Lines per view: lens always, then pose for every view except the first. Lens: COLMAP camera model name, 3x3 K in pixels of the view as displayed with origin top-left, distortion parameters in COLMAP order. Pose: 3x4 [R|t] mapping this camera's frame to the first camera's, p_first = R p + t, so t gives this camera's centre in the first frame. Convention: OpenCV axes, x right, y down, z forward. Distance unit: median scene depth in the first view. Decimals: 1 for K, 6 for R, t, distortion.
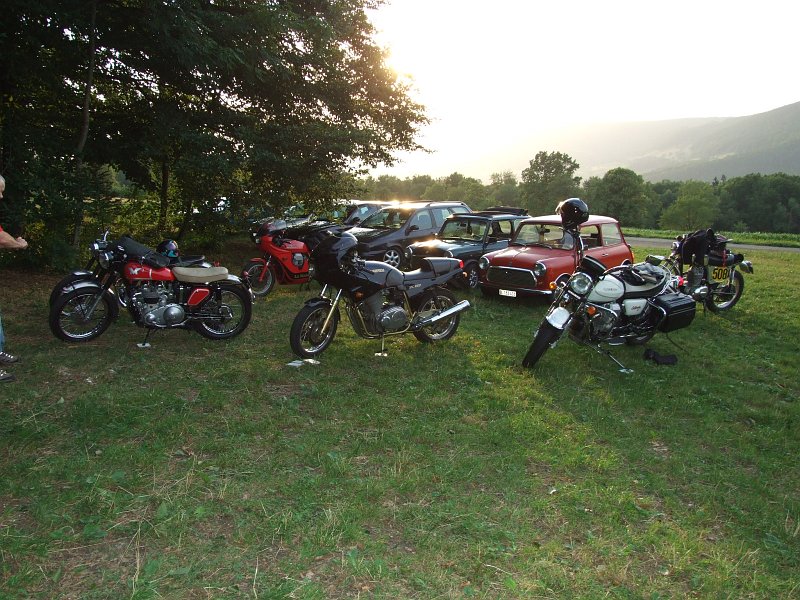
lens RADIAL K [[661.8, 0, 397.0], [0, 661.8, 303.1], [0, 0, 1]] dist [-0.013755, 0.015493]
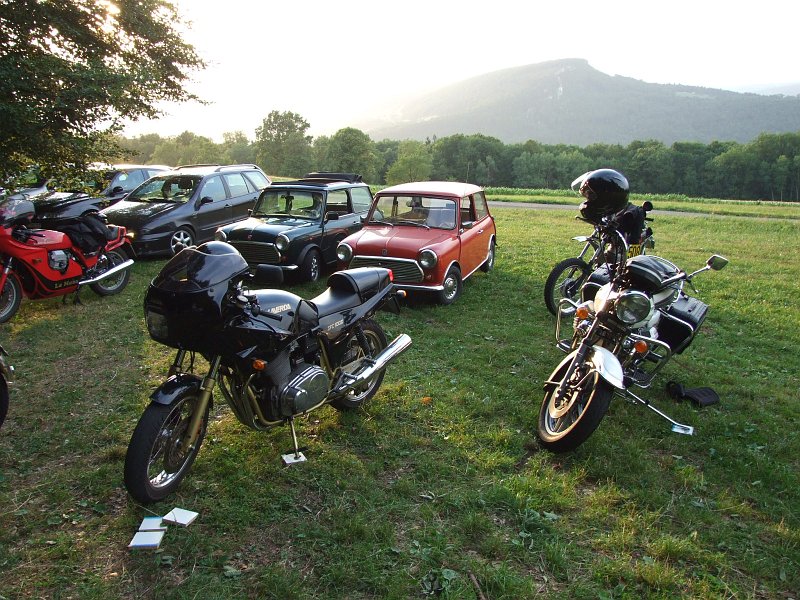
lens RADIAL K [[661.8, 0, 403.0], [0, 661.8, 295.4], [0, 0, 1]] dist [-0.013755, 0.015493]
pose [[0.927942, -0.083354, 0.363284, -0.069266], [0.065532, 0.995976, 0.061135, -0.045878], [-0.366918, -0.032923, 0.929671, 0.250481]]
